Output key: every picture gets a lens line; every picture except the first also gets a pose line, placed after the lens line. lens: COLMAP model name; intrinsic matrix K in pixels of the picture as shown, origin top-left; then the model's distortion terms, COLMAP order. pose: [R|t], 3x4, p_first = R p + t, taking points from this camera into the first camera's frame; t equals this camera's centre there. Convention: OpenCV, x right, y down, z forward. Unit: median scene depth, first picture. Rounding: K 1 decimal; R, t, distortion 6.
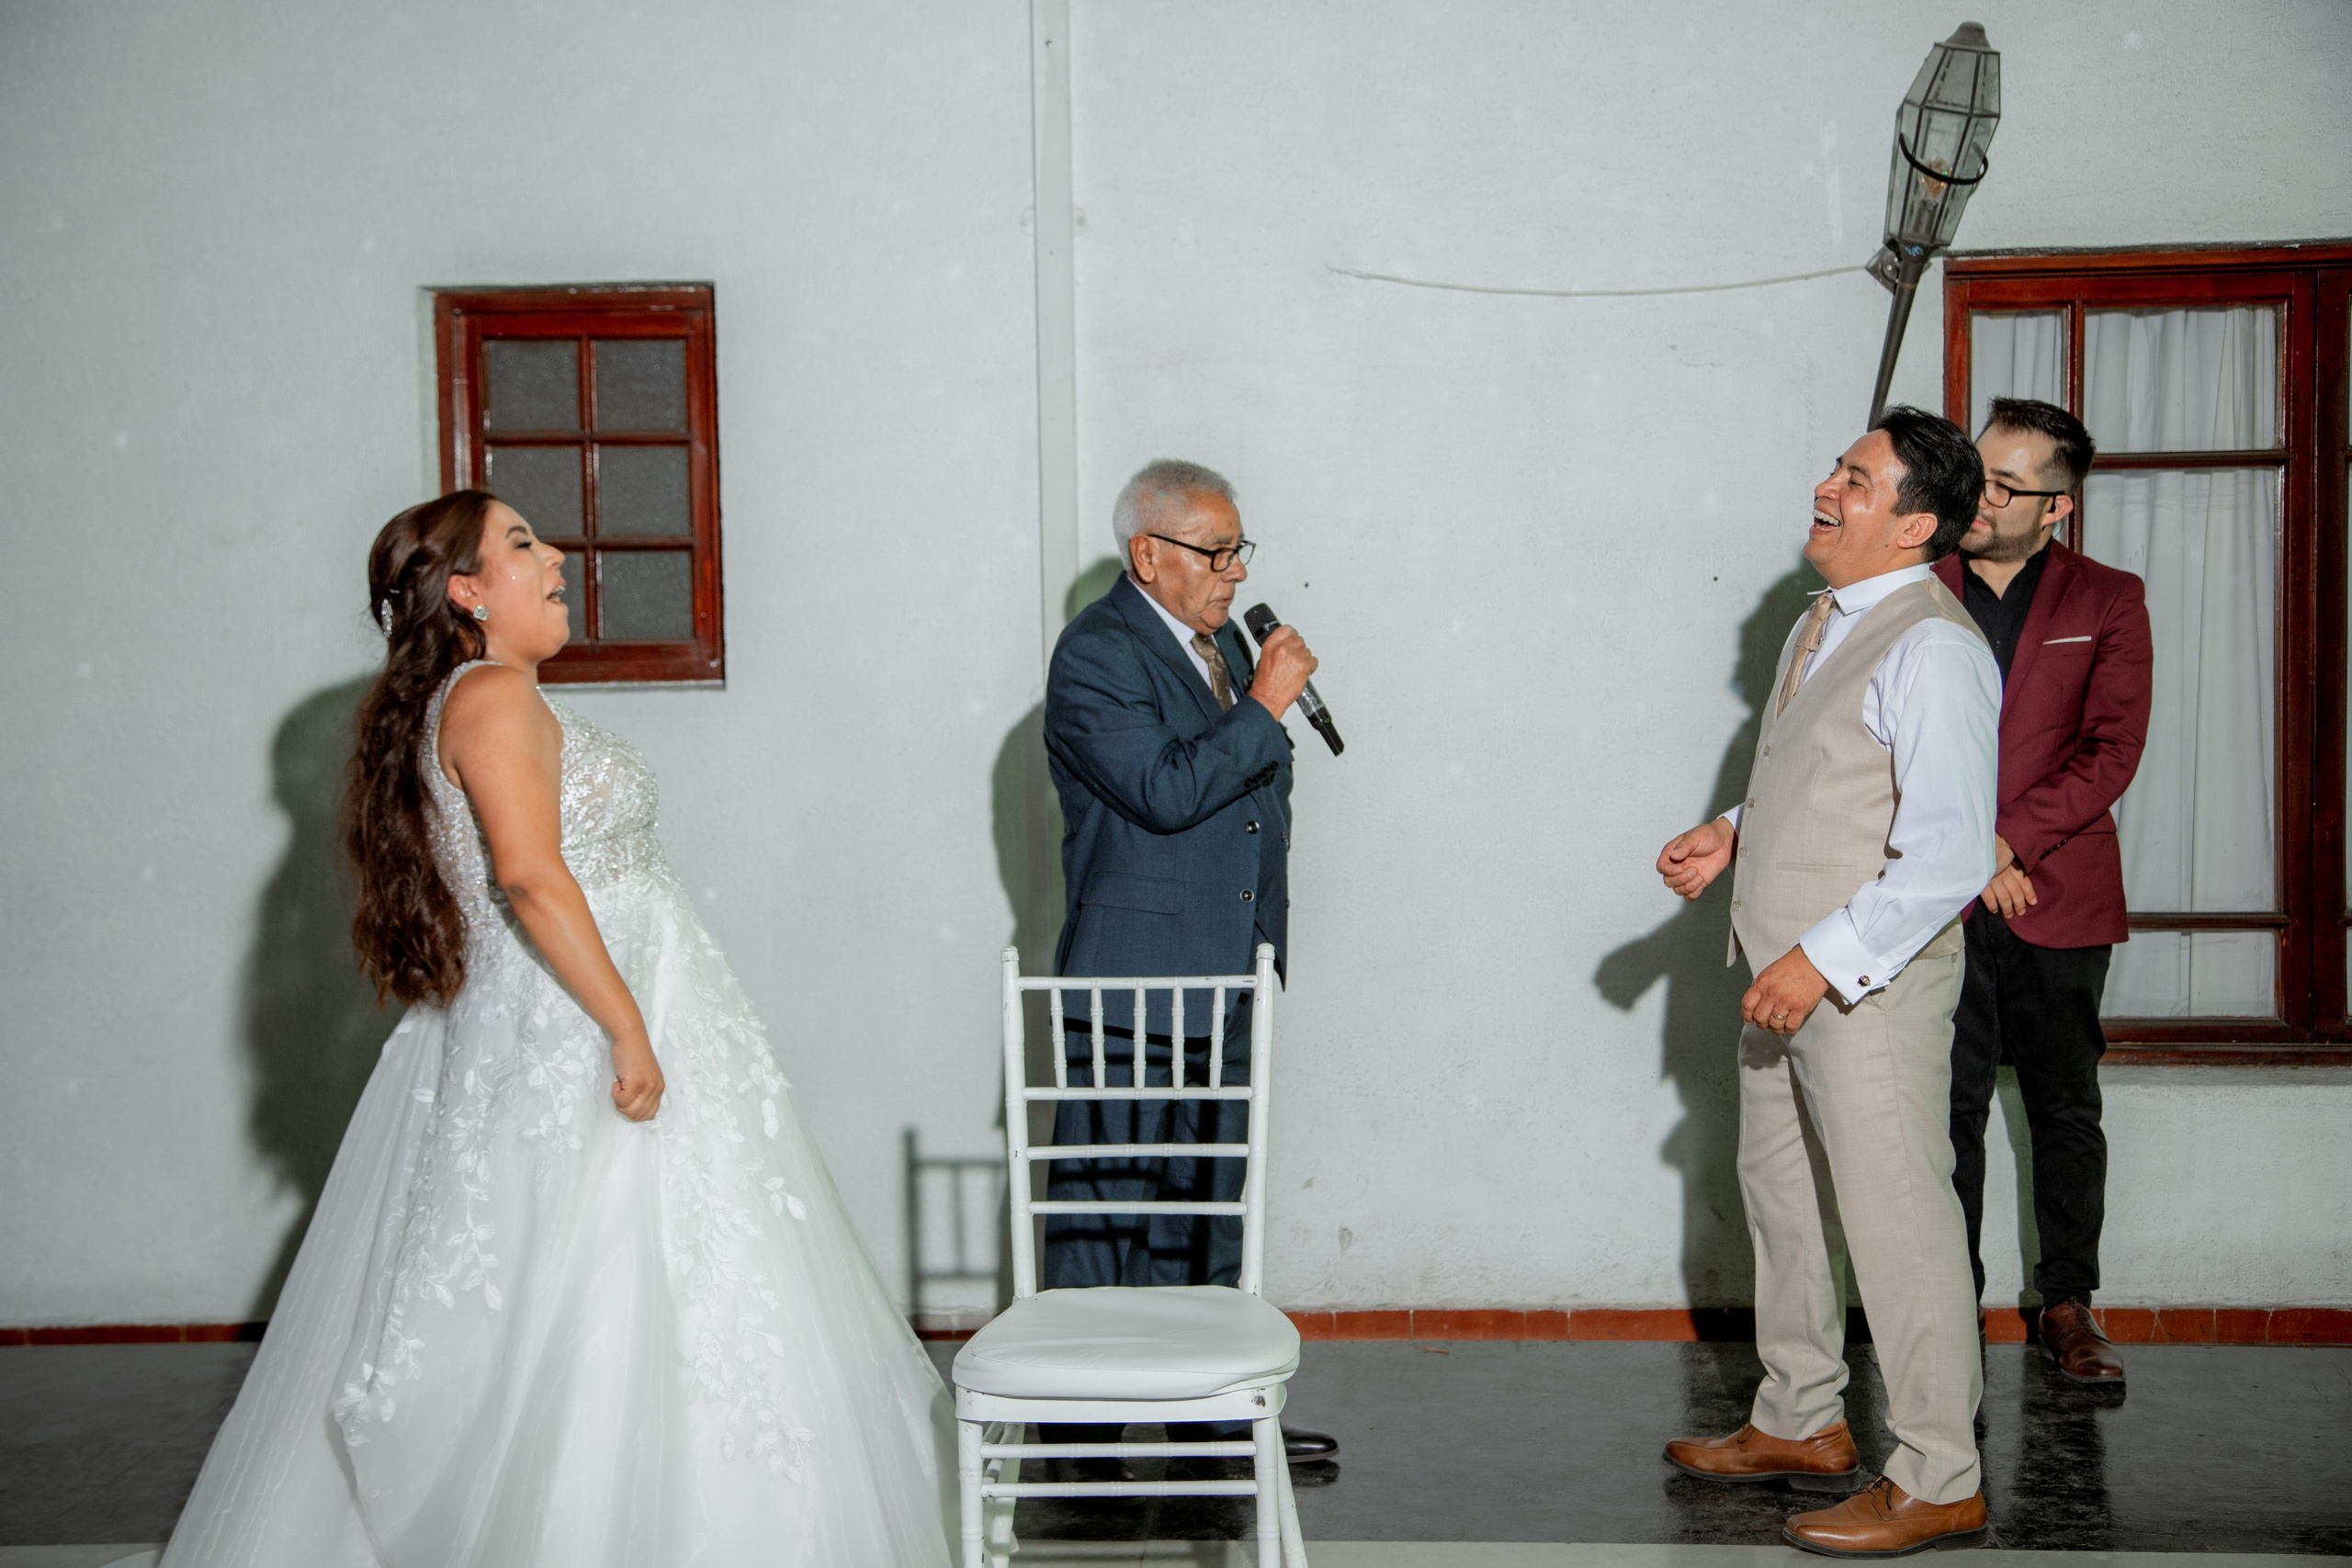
lens RADIAL K [[2876.4, 0, 1176.0], [0, 2876.4, 784.0], [0, 0, 1]] dist [0.107327, 0.087846]
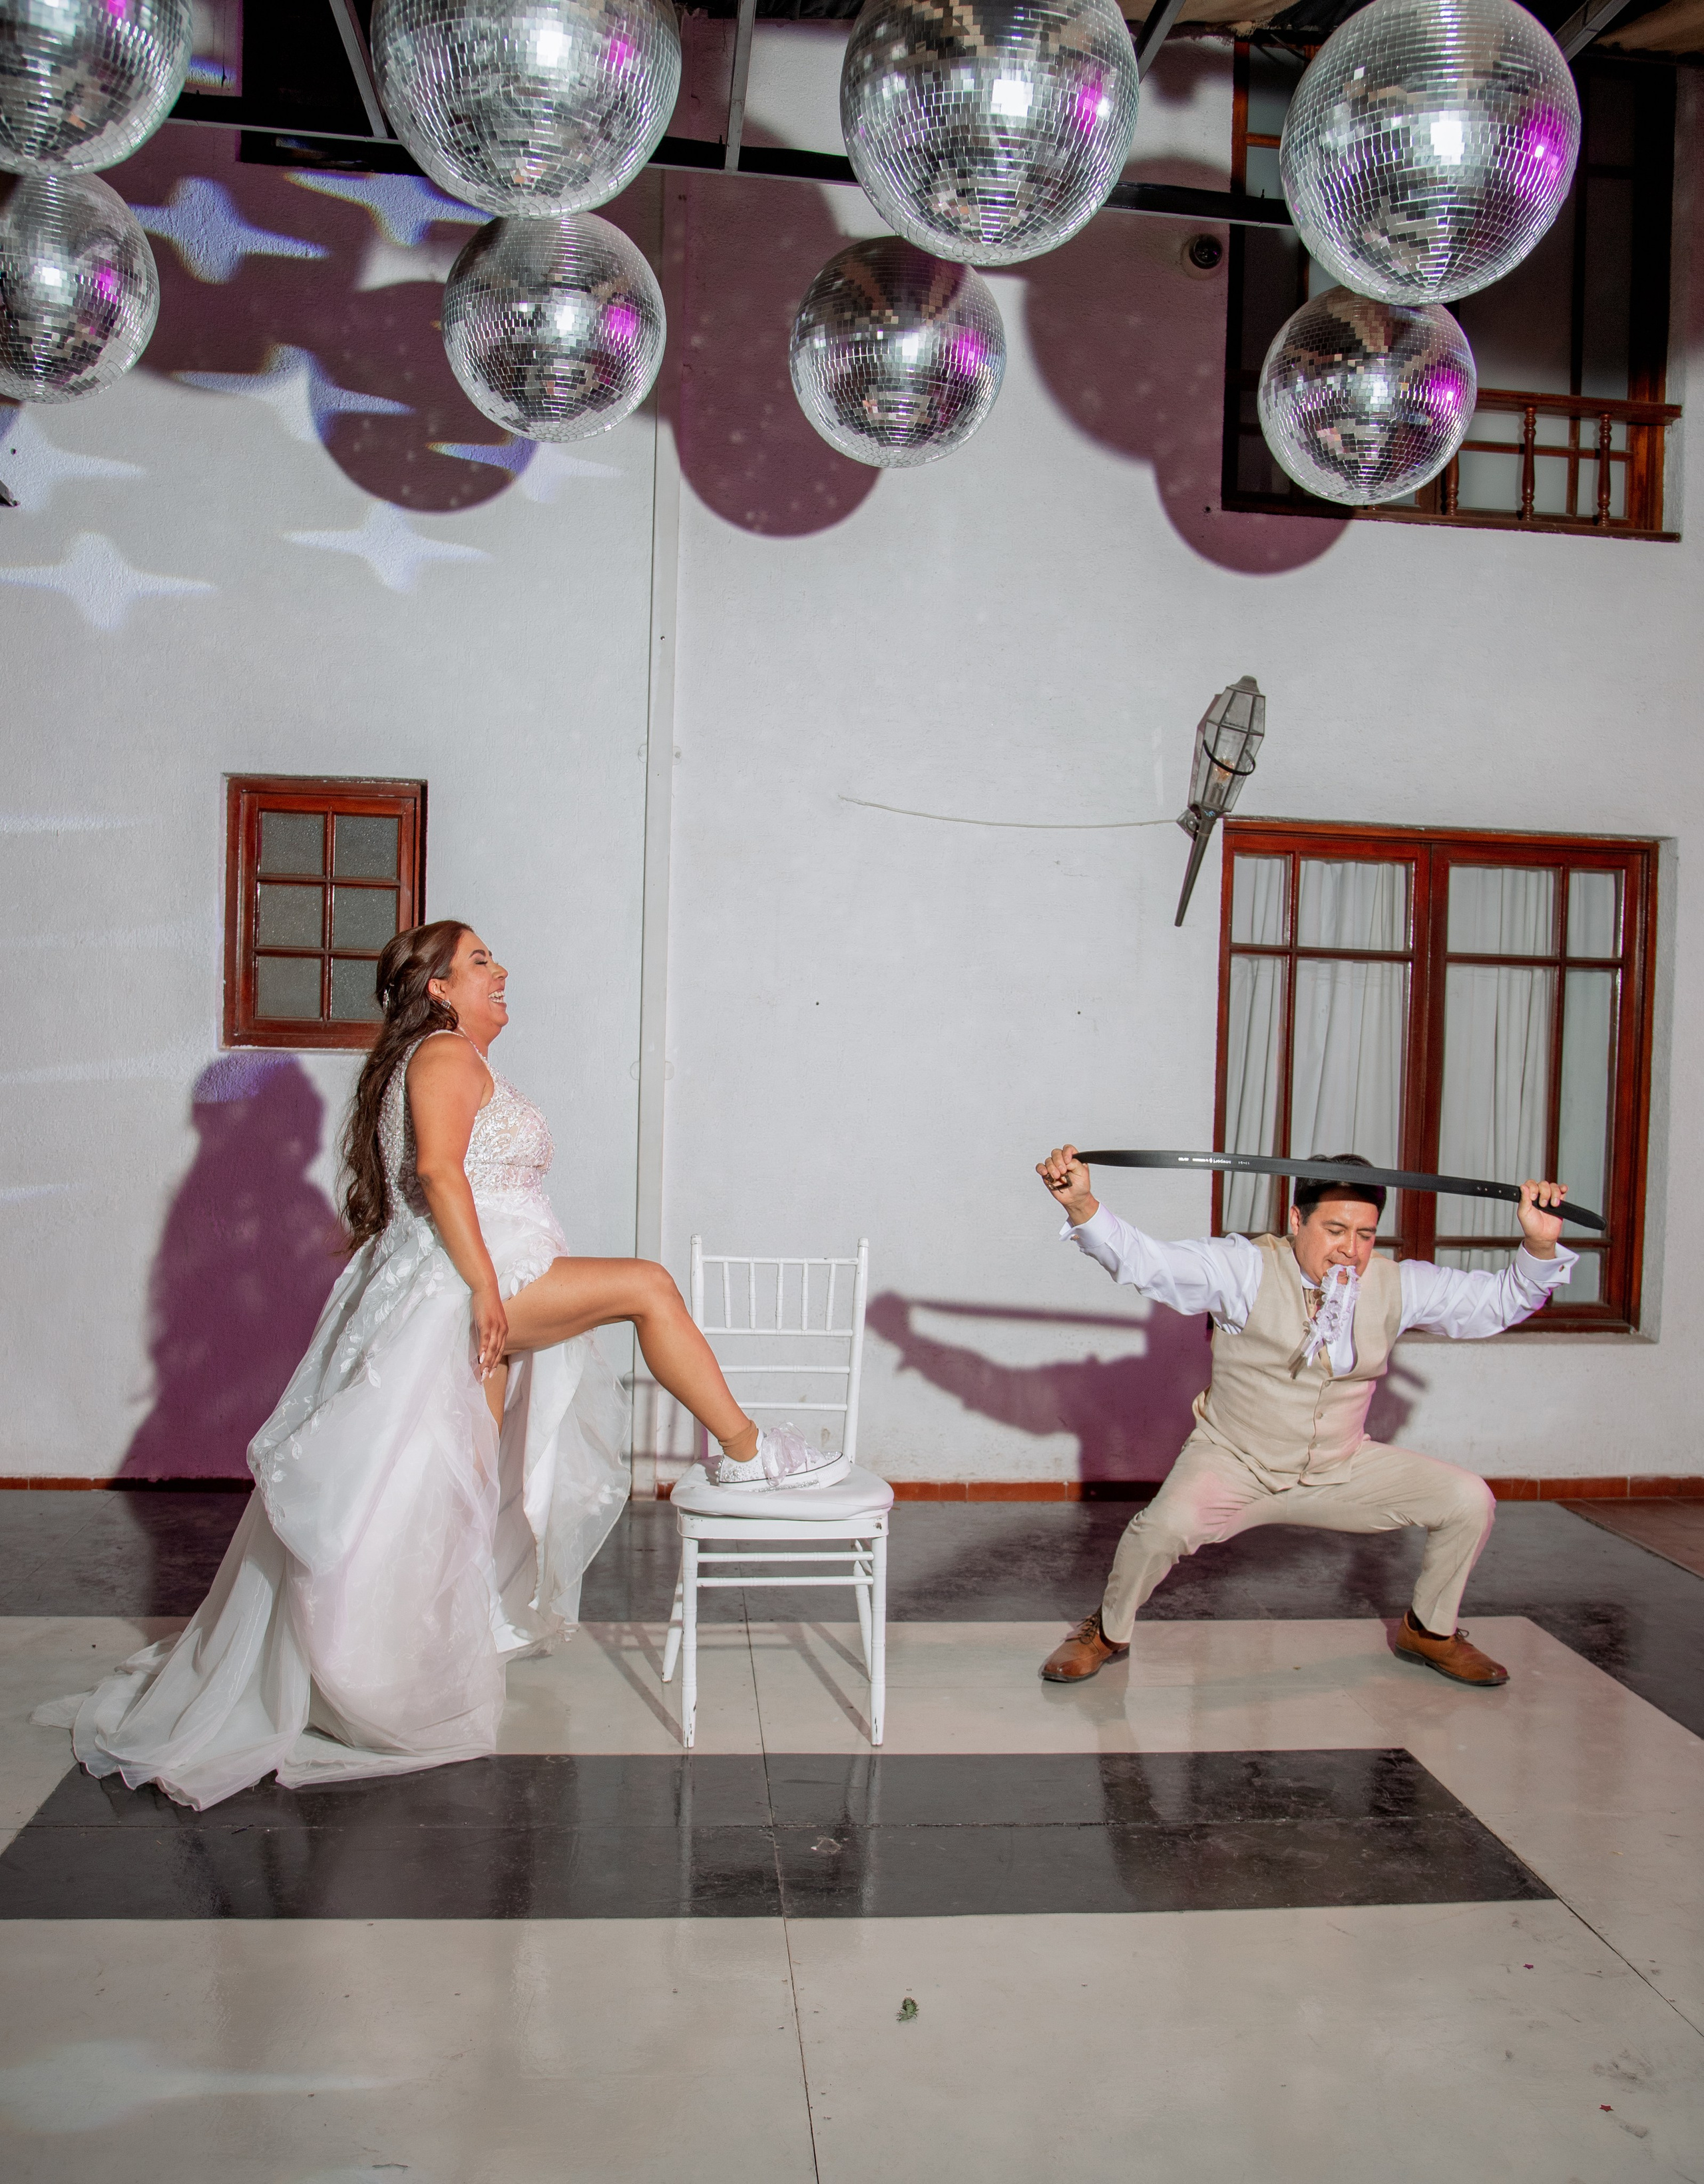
lens RADIAL K [[2012.6, 0, 868.9], [0, 2012.6, 1134.0], [0, 0, 1]] dist [-0.085300, 0.091894]
pose [[0.985640, 0.037937, 0.164543, -0.097554], [-0.037427, 0.999280, -0.006204, 0.004898], [-0.164660, -0.000043, 0.986350, -0.044748]]
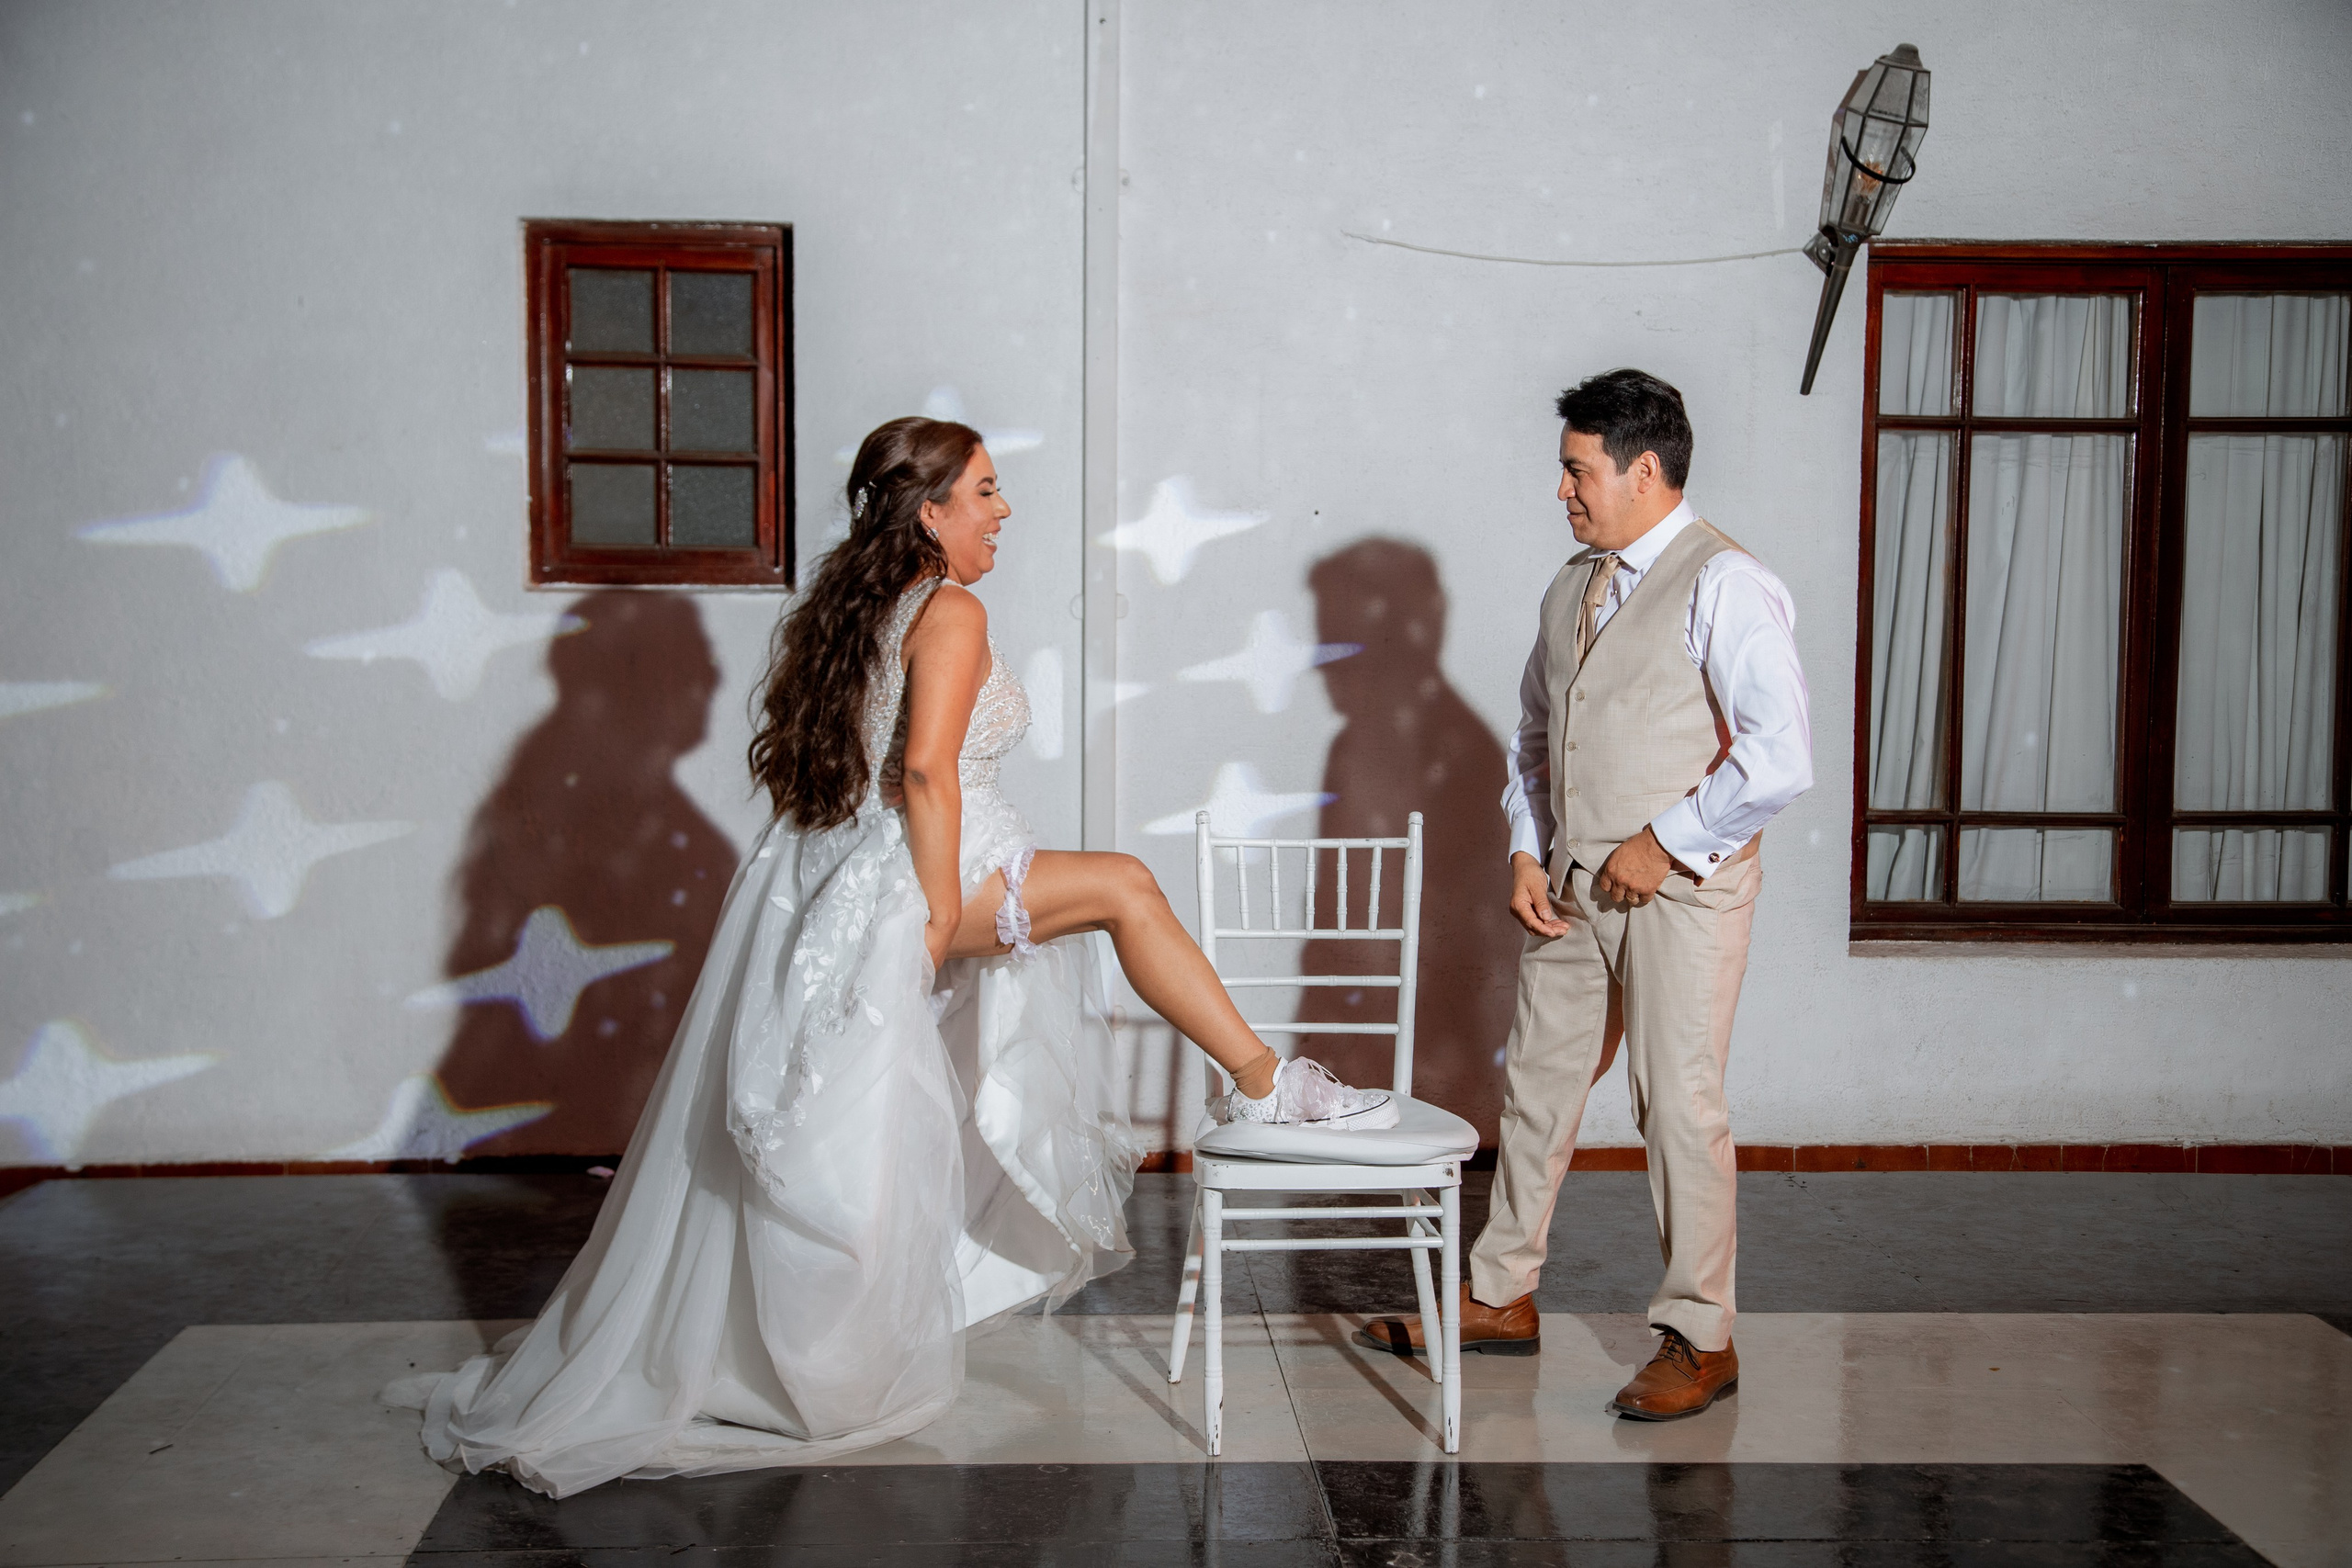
lens RADIAL K [[2930.0, 0, 1173.5], [0, 2930.0, 788.1], [0, 0, 1]] dist [0.123438, 0.070230]
pose [[0.993000, 0.015755, 0.117059, -0.142593], [-0.018937, 0.999479, 0.026126, 0.010007], [-0.116587, -0.028160, 0.992781, -0.143007]]
